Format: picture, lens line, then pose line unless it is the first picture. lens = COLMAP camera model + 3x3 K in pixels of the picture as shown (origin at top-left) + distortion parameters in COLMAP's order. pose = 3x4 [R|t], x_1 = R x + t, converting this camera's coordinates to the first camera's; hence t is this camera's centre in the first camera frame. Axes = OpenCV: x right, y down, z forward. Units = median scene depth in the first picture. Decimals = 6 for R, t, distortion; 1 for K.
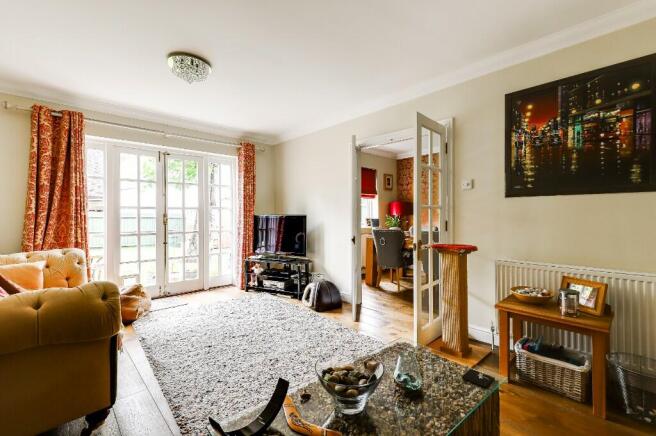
lens RADIAL K [[291.4, 0, 330.6], [0, 291.4, 215.7], [0, 0, 1]] dist [0.001546, -0.000124]
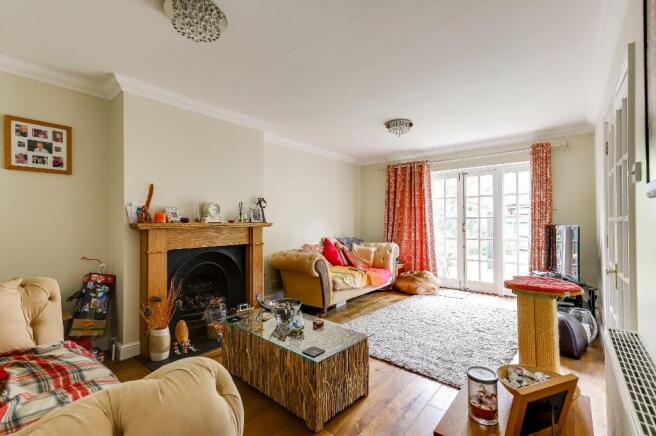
lens RADIAL K [[291.4, 0, 331.3], [0, 291.4, 219.2], [0, 0, 1]] dist [0.001546, -0.000124]
pose [[0.131586, -0.007715, -0.991275, 0.717089], [-0.001082, 0.999968, -0.007926, -0.015341], [0.991304, 0.002115, 0.131573, 0.357085]]
